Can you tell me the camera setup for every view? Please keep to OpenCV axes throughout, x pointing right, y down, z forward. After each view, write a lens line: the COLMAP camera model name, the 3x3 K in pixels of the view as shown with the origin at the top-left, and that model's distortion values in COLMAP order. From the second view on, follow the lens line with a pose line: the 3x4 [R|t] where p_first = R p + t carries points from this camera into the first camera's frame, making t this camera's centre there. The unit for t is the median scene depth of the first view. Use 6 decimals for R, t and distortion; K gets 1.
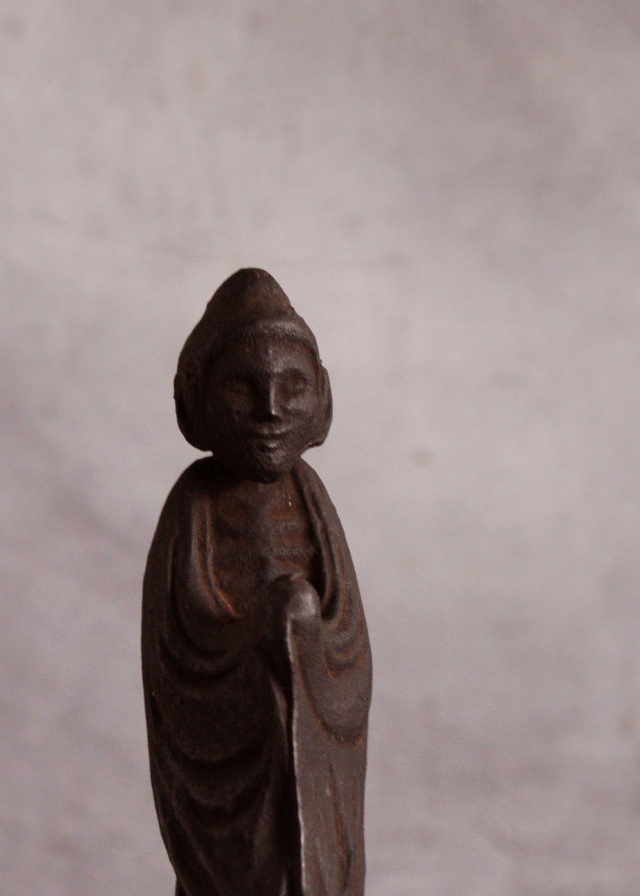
lens RADIAL K [[2879.6, 0, 295.8], [0, 2879.6, 359.8], [0, 0, 1]] dist [0.380154, 0.000000]
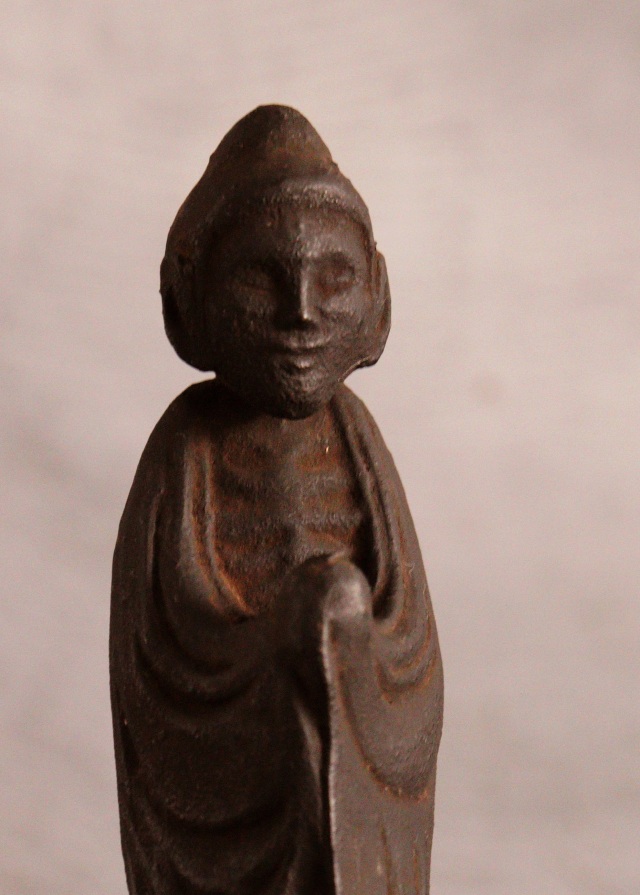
lens RADIAL K [[2876.4, 0, 318.0], [0, 2876.4, 449.8], [0, 0, 1]] dist [0.380154, 0.000000]
pose [[0.999891, 0.012747, 0.007428, -0.009481], [-0.013119, 0.998538, 0.052435, 0.014077], [-0.006749, -0.052527, 0.998597, 0.316681]]
